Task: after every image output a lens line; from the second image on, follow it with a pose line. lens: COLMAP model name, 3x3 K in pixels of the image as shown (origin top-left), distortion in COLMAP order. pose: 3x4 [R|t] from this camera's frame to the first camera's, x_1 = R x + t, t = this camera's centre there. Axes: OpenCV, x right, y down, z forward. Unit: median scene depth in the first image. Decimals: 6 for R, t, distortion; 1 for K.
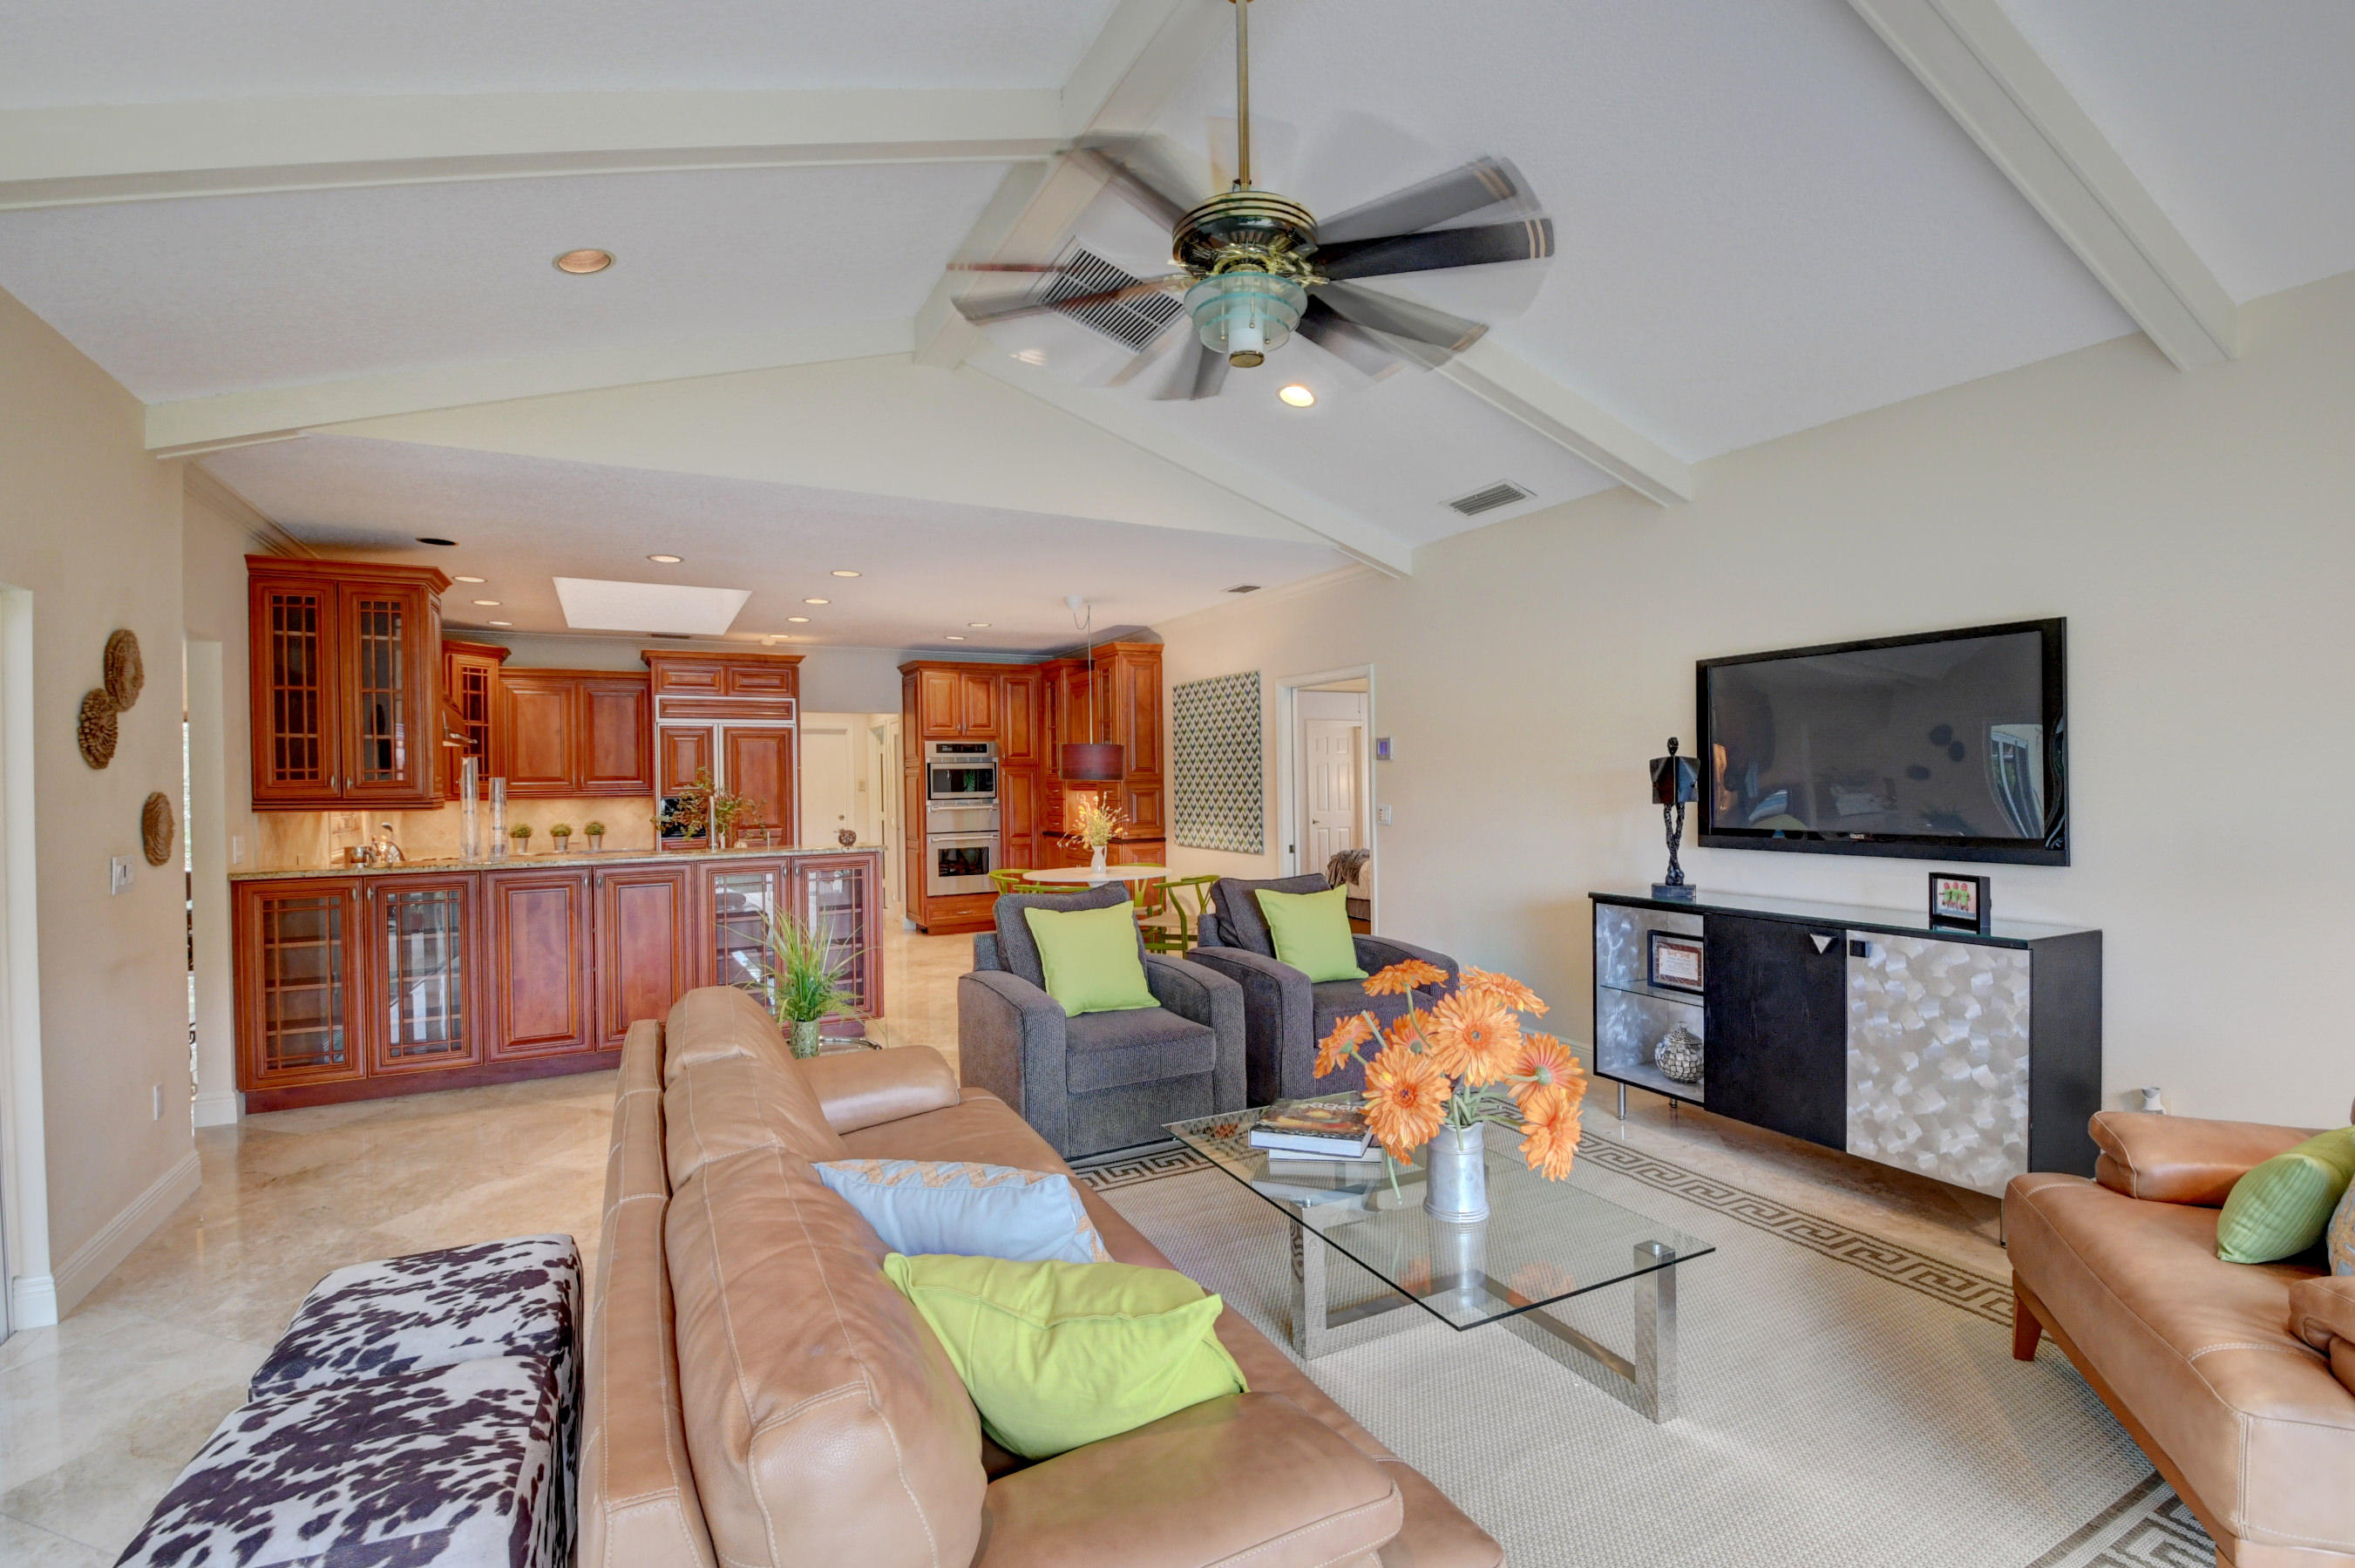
lens RADIAL K [[1054.6, 0, 1181.3], [0, 1054.6, 778.3], [0, 0, 1]] dist [0.015024, -0.028487]
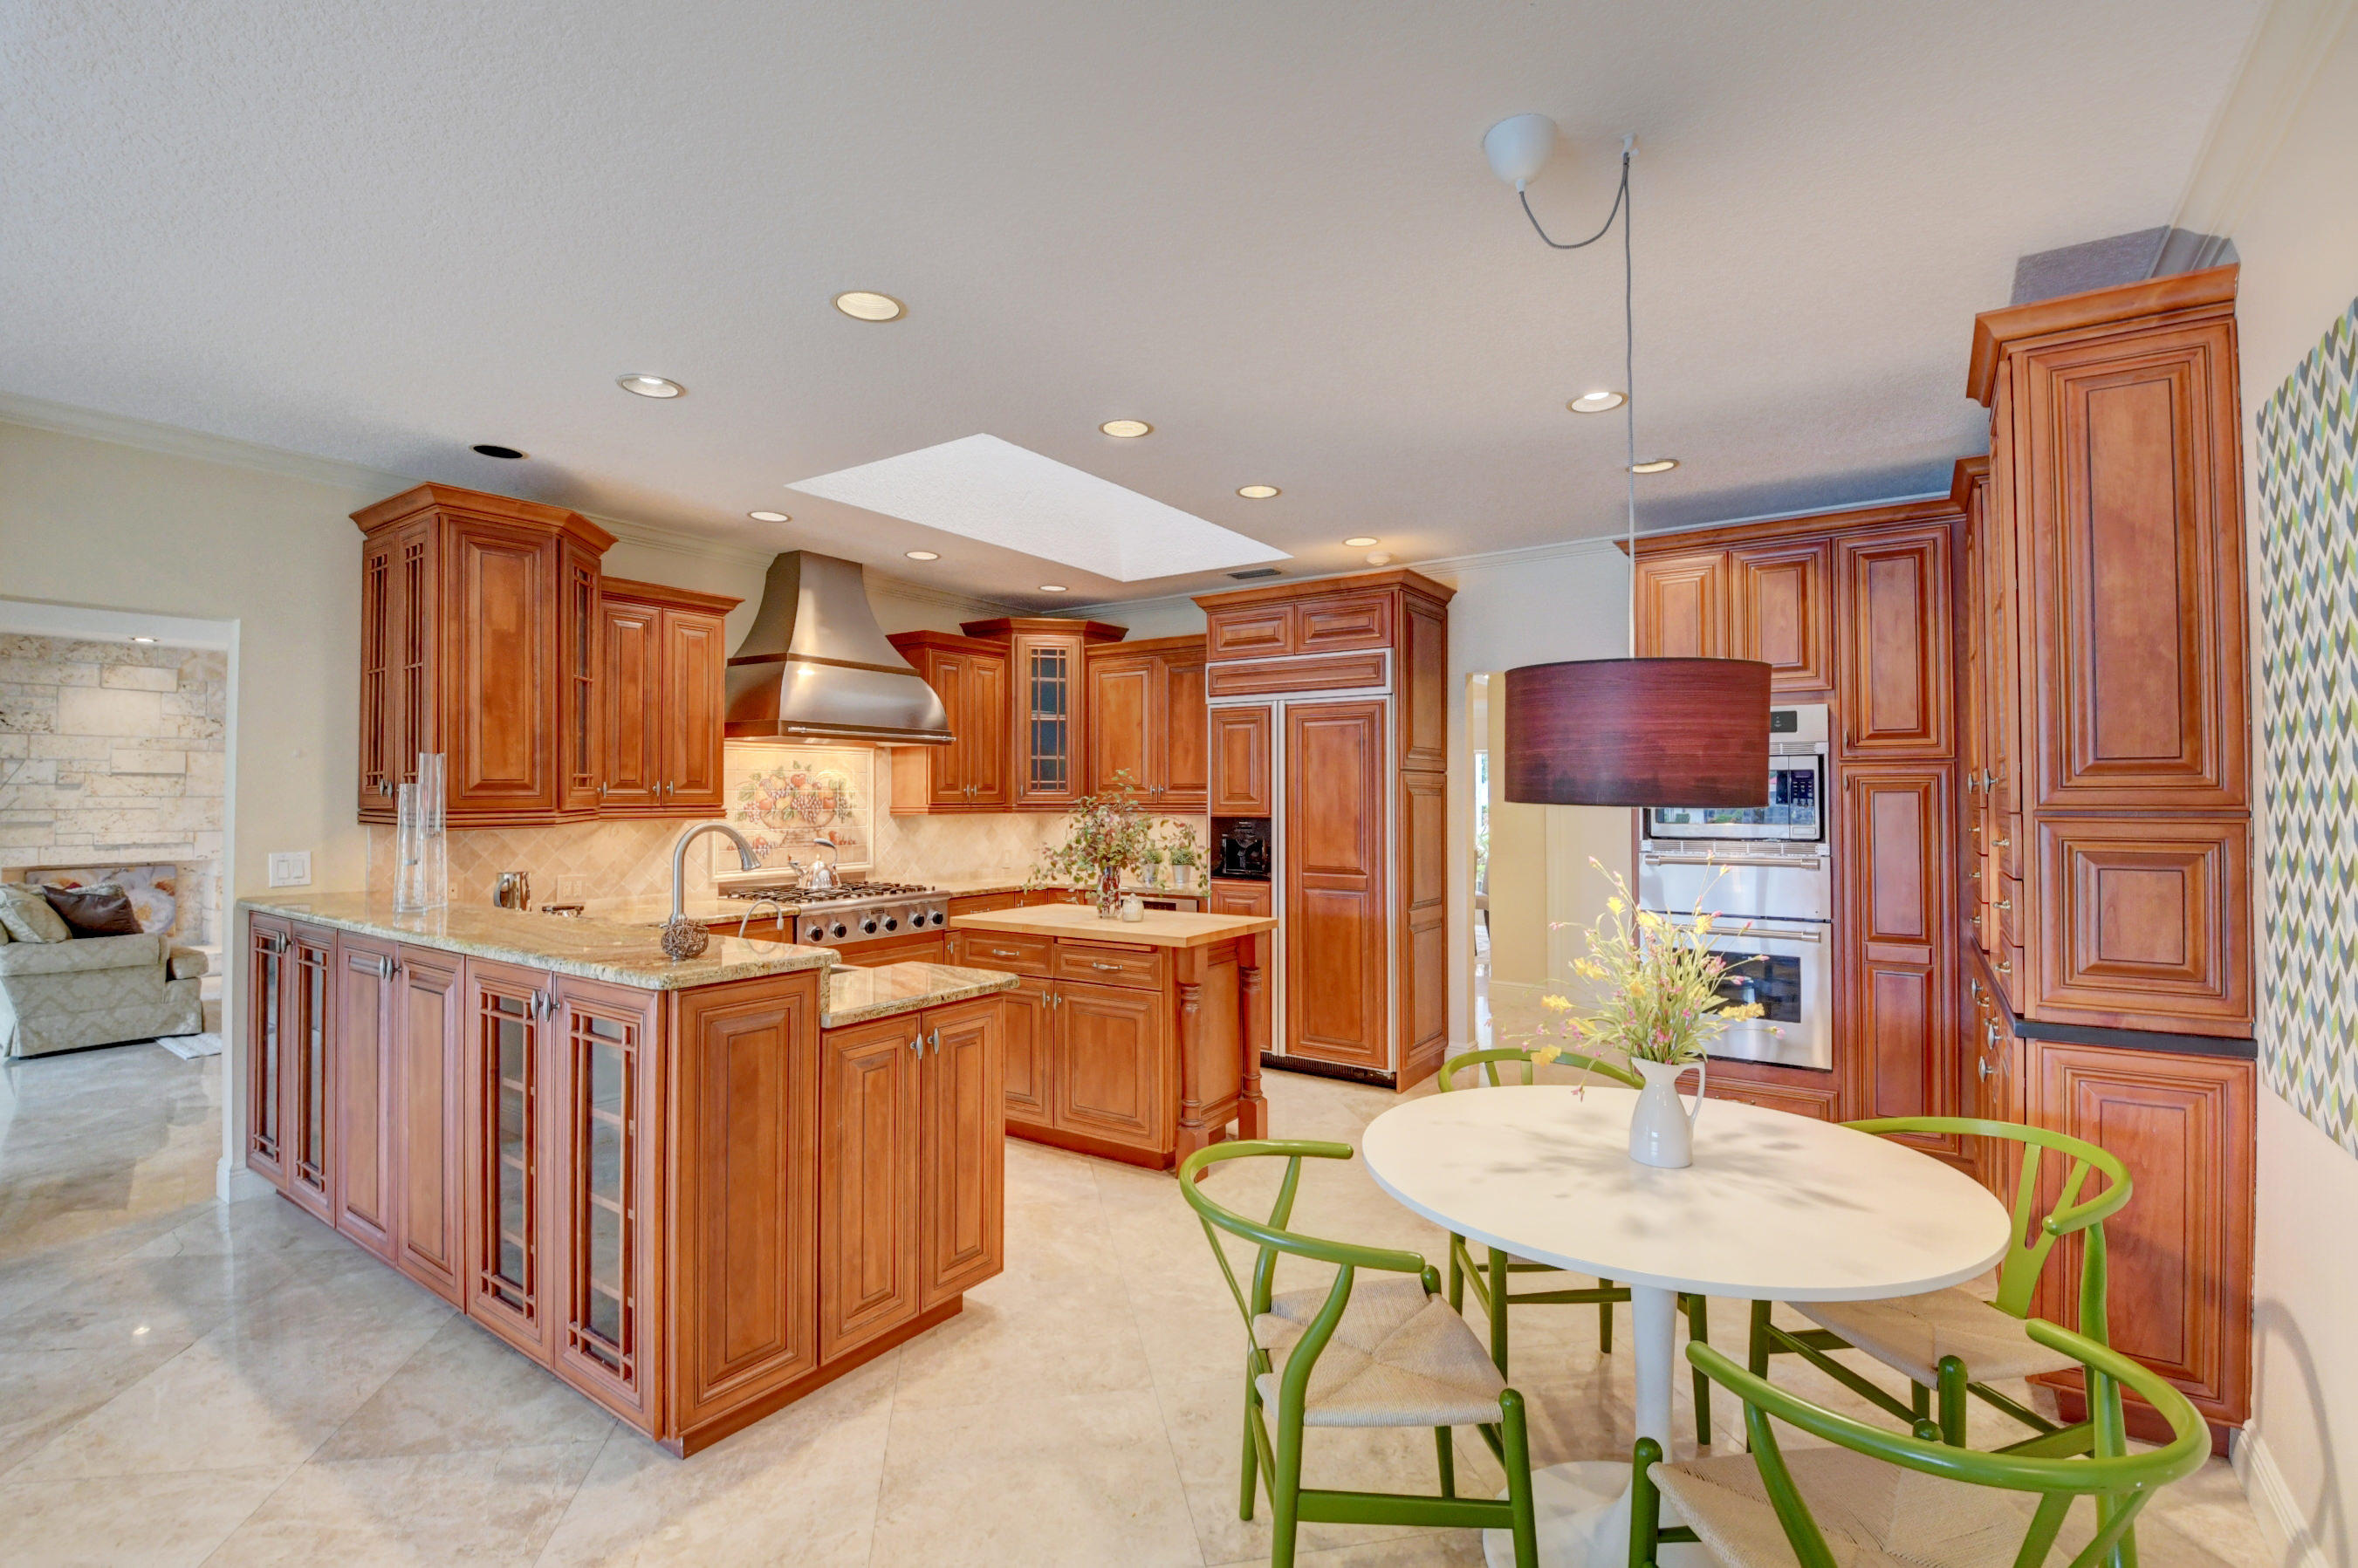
lens RADIAL K [[1054.3, 0, 1168.4], [0, 1054.3, 775.8], [0, 0, 1]] dist [-0.028579, -0.000563]
pose [[0.458904, -0.003775, -0.888478, 0.080302], [-0.006792, 0.999947, -0.007756, -0.002399], [0.888460, 0.009594, 0.458854, 0.676211]]
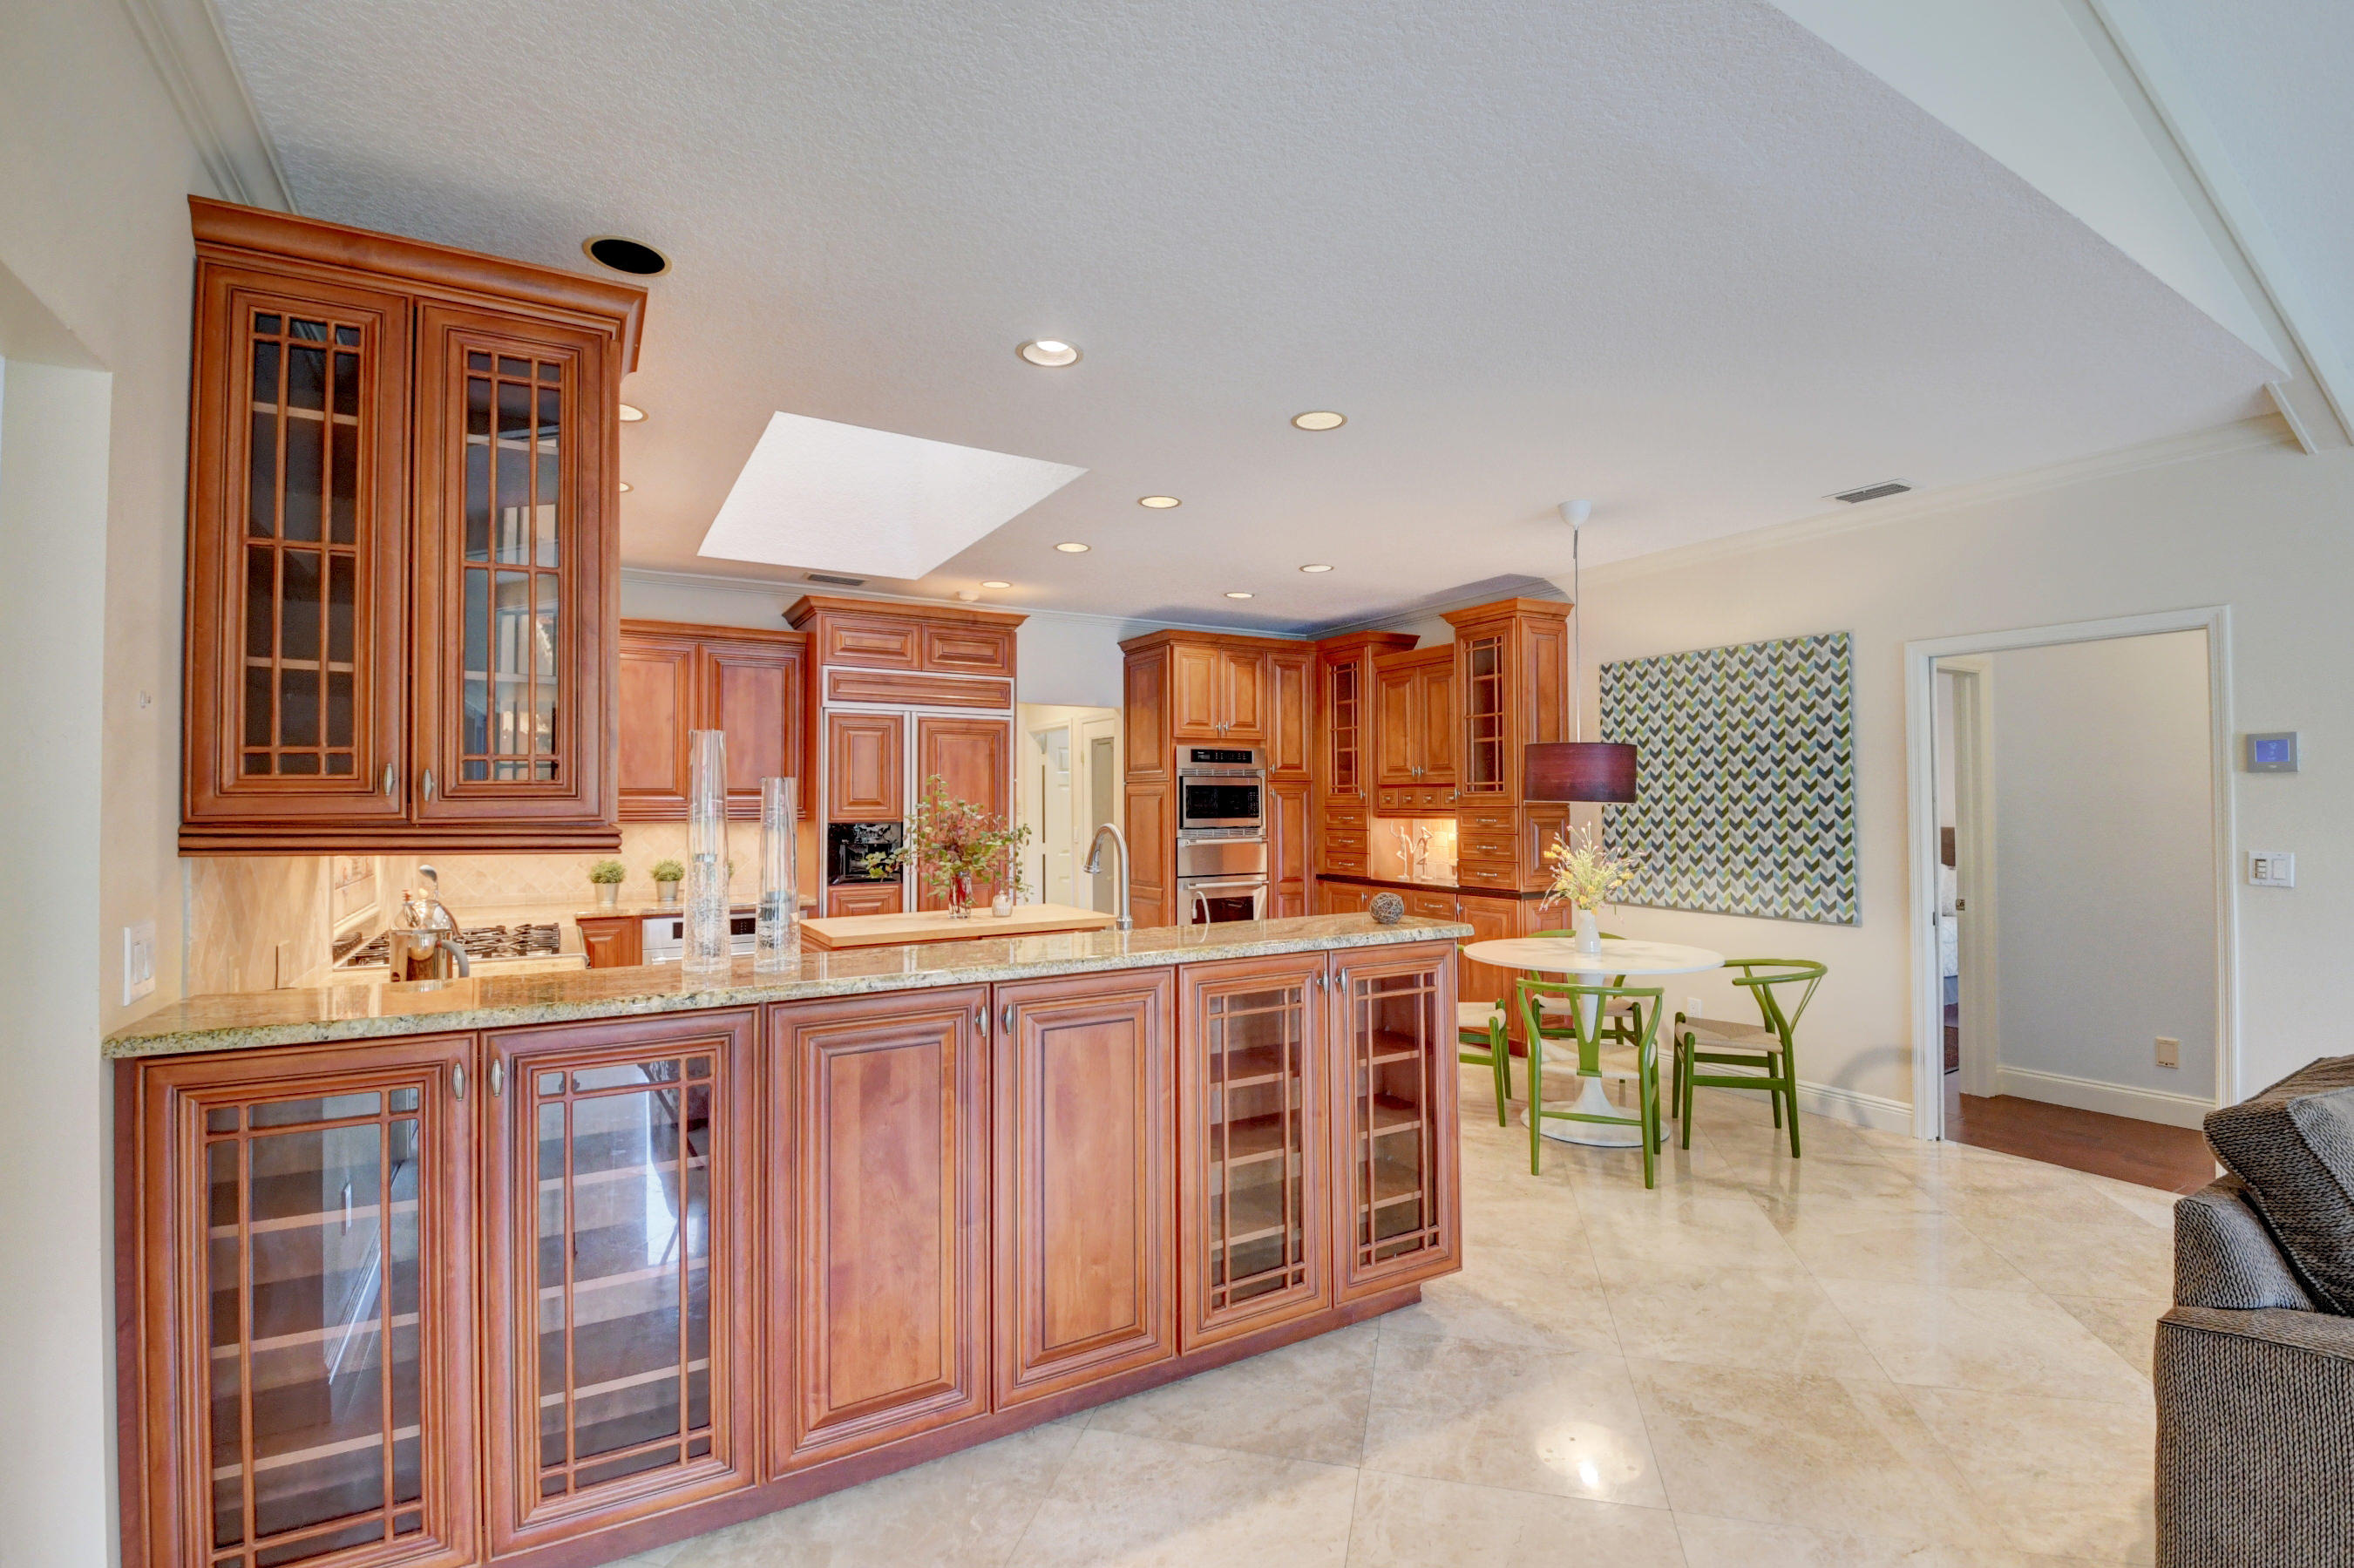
lens RADIAL K [[1059.7, 0, 1180.2], [0, 1059.7, 779.2], [0, 0, 1]] dist [0.017352, -0.022712]
pose [[0.999080, 0.012449, 0.041040, -0.302805], [-0.011431, 0.999624, -0.024934, 0.005485], [-0.041335, 0.024442, 0.998846, 0.337364]]
